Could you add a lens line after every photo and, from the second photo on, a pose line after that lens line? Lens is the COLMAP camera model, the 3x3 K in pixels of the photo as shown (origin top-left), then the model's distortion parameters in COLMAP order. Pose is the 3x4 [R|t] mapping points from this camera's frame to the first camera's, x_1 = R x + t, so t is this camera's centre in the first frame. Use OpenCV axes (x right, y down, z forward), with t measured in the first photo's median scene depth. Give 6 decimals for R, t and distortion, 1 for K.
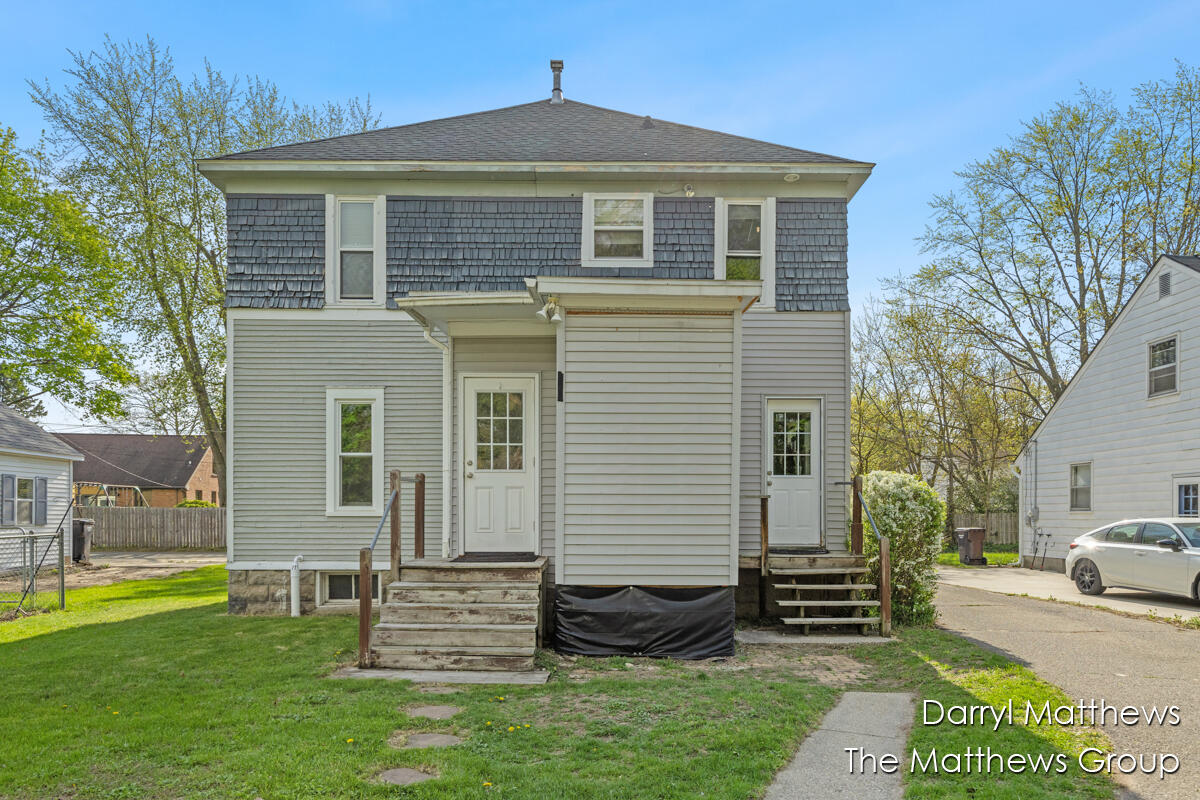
lens RADIAL K [[745.7, 0, 600.0], [0, 745.7, 400.0], [0, 0, 1]] dist [0.001132, 0.001636]
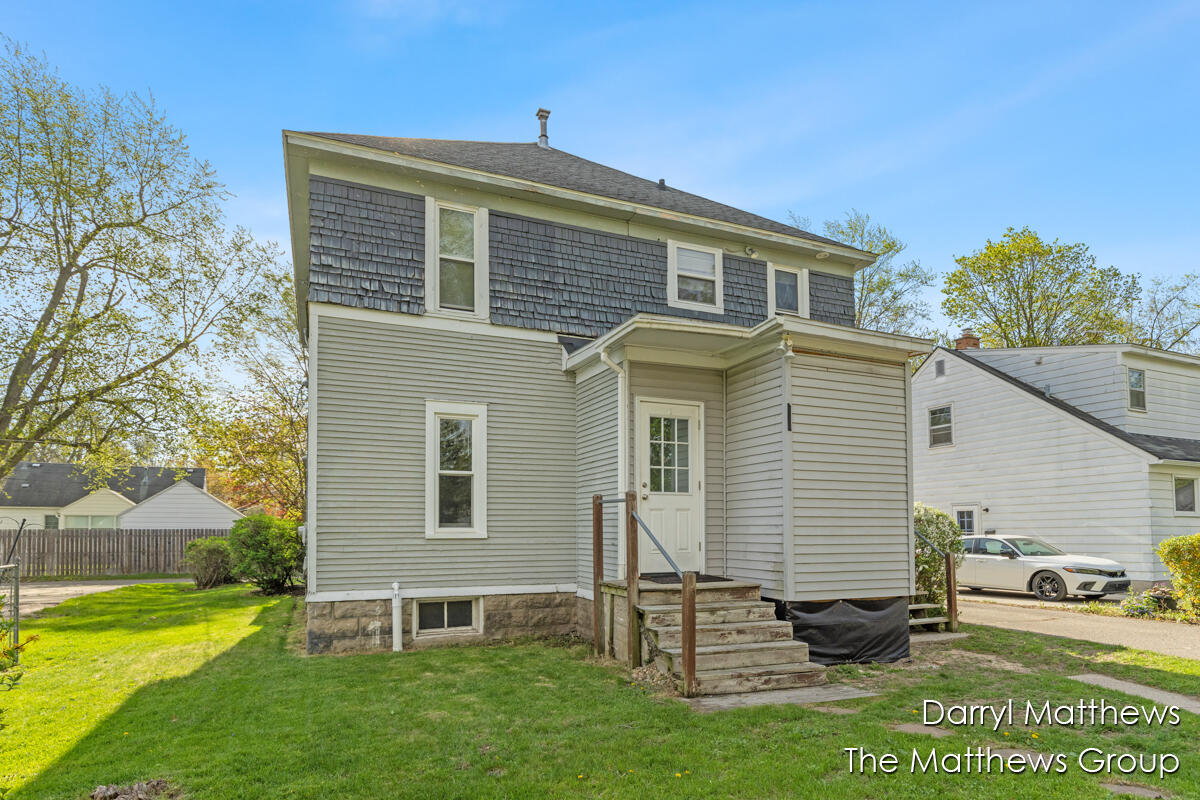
lens RADIAL K [[664.4, 0, 600.0], [0, 664.4, 400.0], [0, 0, 1]] dist [-0.001049, -0.000356]
pose [[0.921379, 0.071879, 0.381960, -0.487098], [-0.054041, 0.996897, -0.057242, 0.019643], [-0.384890, 0.032100, 0.922404, 0.149795]]
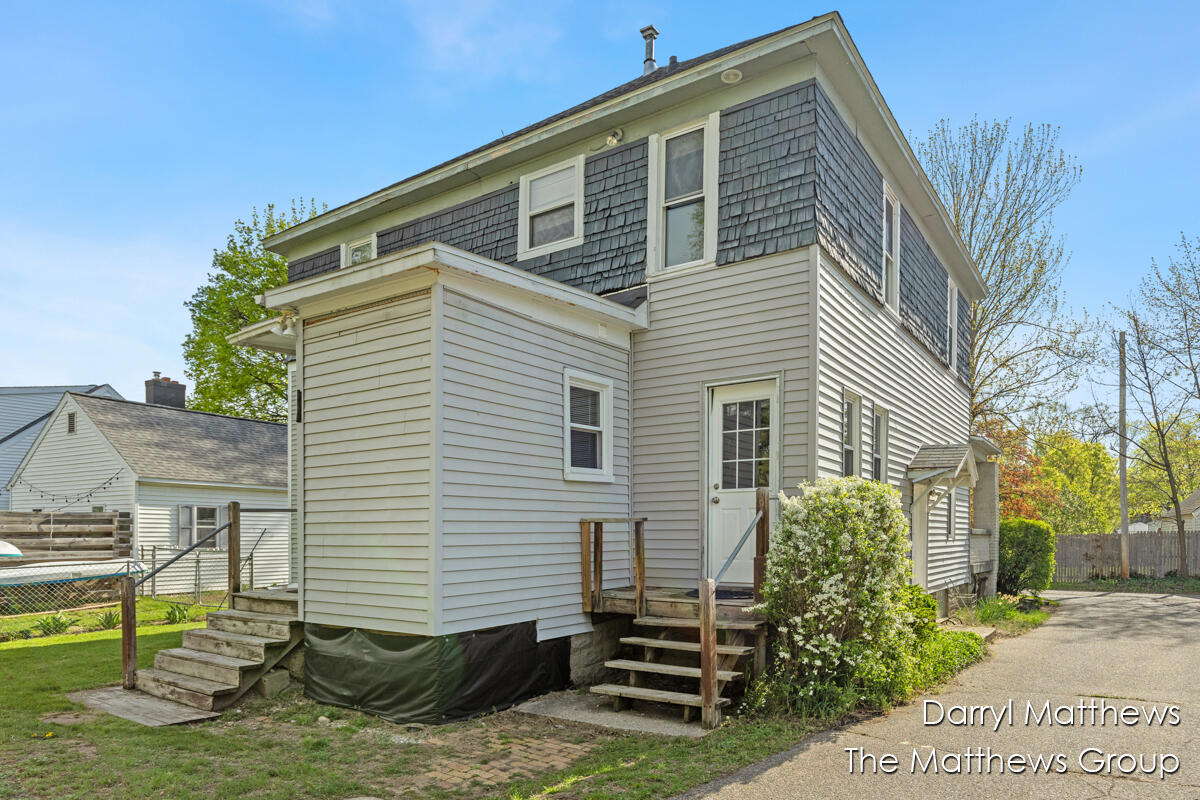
lens RADIAL K [[750.2, 0, 599.3], [0, 750.2, 442.8], [0, 0, 1]] dist [0.000164, -0.000581]
pose [[0.819893, -0.075063, -0.567575, 0.551335], [0.091932, 0.995765, 0.001110, 0.042701], [0.565088, -0.053088, 0.823321, 0.320971]]
